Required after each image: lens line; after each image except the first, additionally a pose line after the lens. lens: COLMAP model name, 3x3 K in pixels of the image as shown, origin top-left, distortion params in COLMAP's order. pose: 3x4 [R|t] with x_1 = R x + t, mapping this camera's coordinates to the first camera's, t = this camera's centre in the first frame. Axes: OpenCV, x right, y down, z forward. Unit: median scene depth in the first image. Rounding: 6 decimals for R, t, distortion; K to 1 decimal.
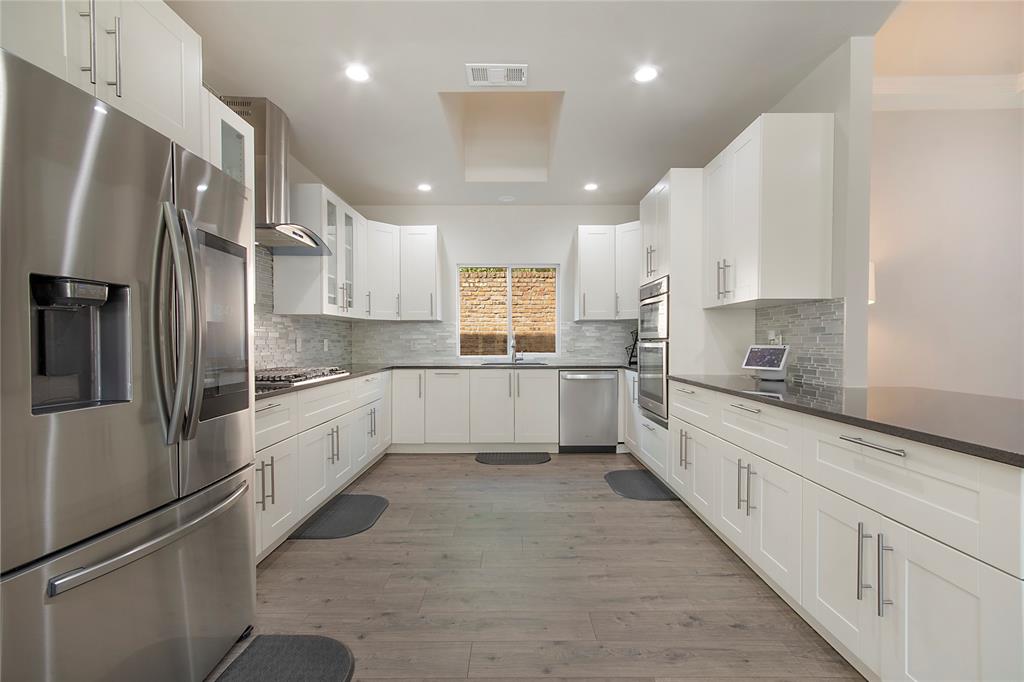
lens RADIAL K [[457.0, 0, 510.2], [0, 457.0, 345.6], [0, 0, 1]] dist [0.001799, -0.001559]
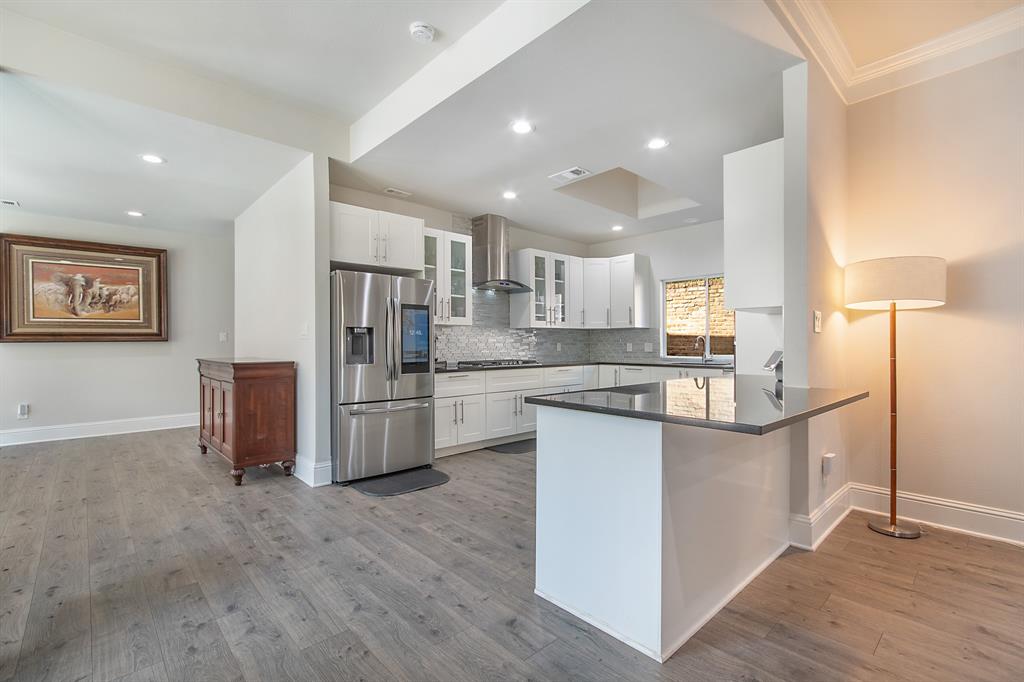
lens RADIAL K [[457.0, 0, 511.8], [0, 457.0, 340.8], [0, 0, 1]] dist [0.001799, -0.001559]
pose [[0.681011, -0.007667, -0.732233, 0.606684], [-0.002907, 0.999909, -0.013173, -0.000473], [0.732267, 0.011099, 0.680927, -0.130395]]
